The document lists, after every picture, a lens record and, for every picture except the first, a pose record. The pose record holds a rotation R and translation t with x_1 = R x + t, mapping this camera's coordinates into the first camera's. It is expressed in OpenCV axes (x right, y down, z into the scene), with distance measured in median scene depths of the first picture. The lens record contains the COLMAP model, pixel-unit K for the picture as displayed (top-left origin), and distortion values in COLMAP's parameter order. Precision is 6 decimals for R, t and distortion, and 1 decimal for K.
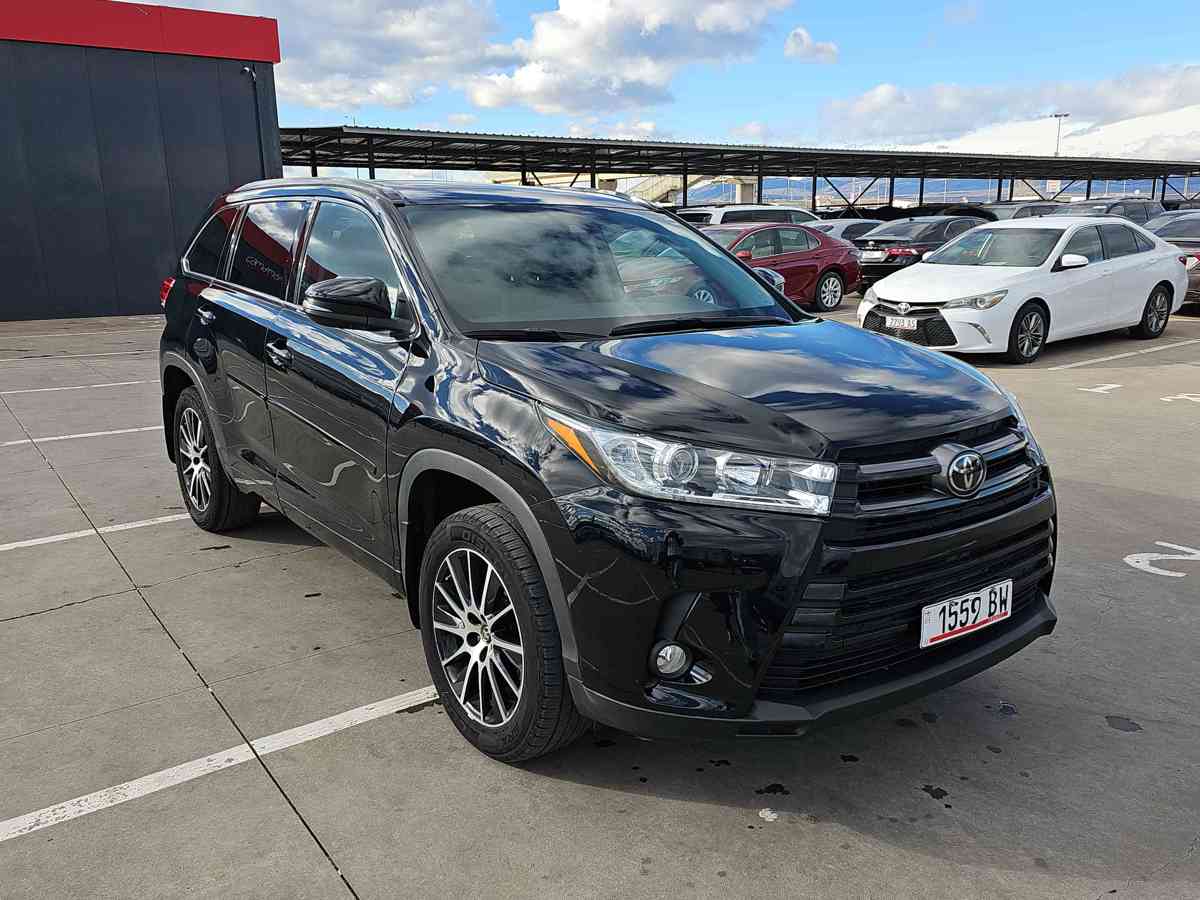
lens RADIAL K [[983.0, 0, 583.9], [0, 983.0, 451.4], [0, 0, 1]] dist [0.075902, -0.067287]
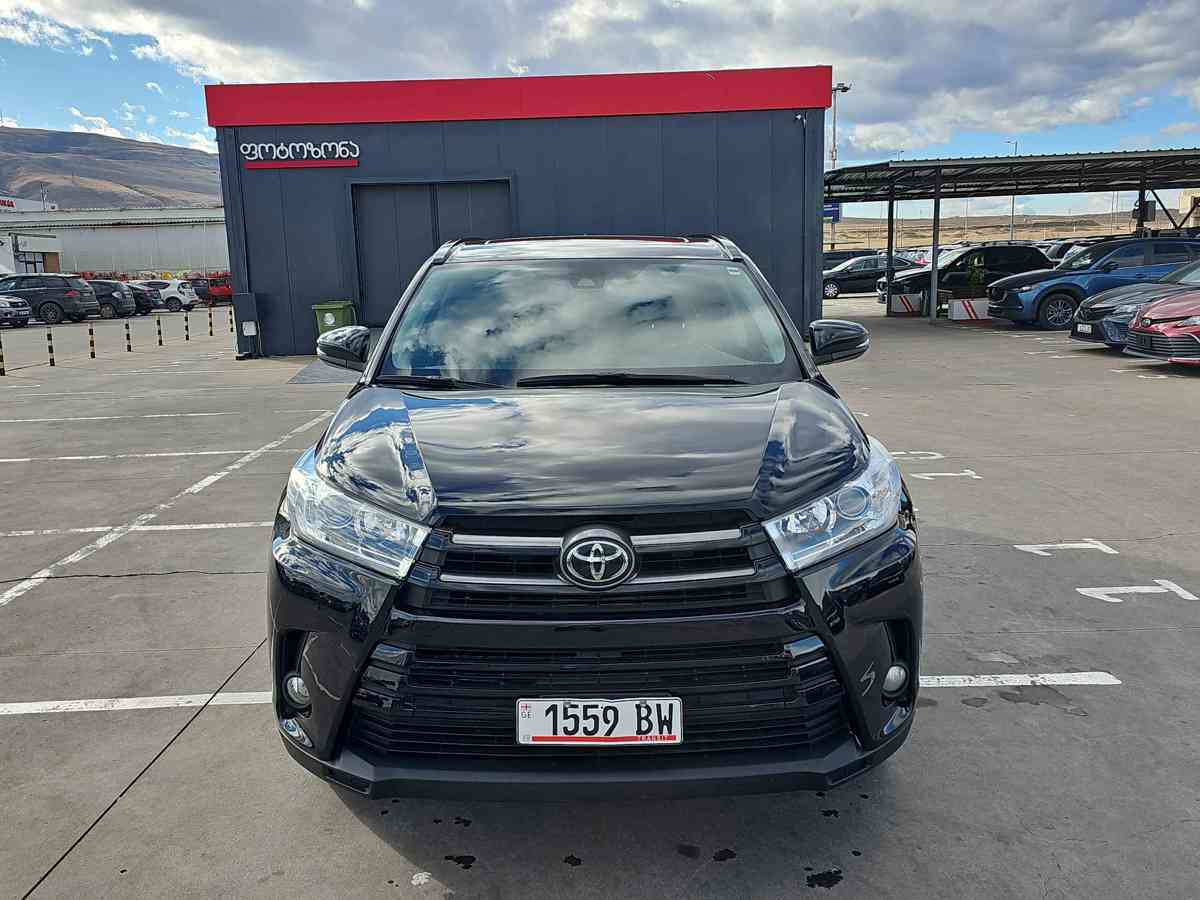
lens RADIAL K [[983.0, 0, 603.9], [0, 983.0, 437.1], [0, 0, 1]] dist [0.075902, -0.067287]
pose [[0.813054, 0.085416, -0.575889, 0.855155], [-0.110240, 0.993871, -0.008228, -0.079890], [0.571656, 0.070176, 0.817487, 0.262156]]
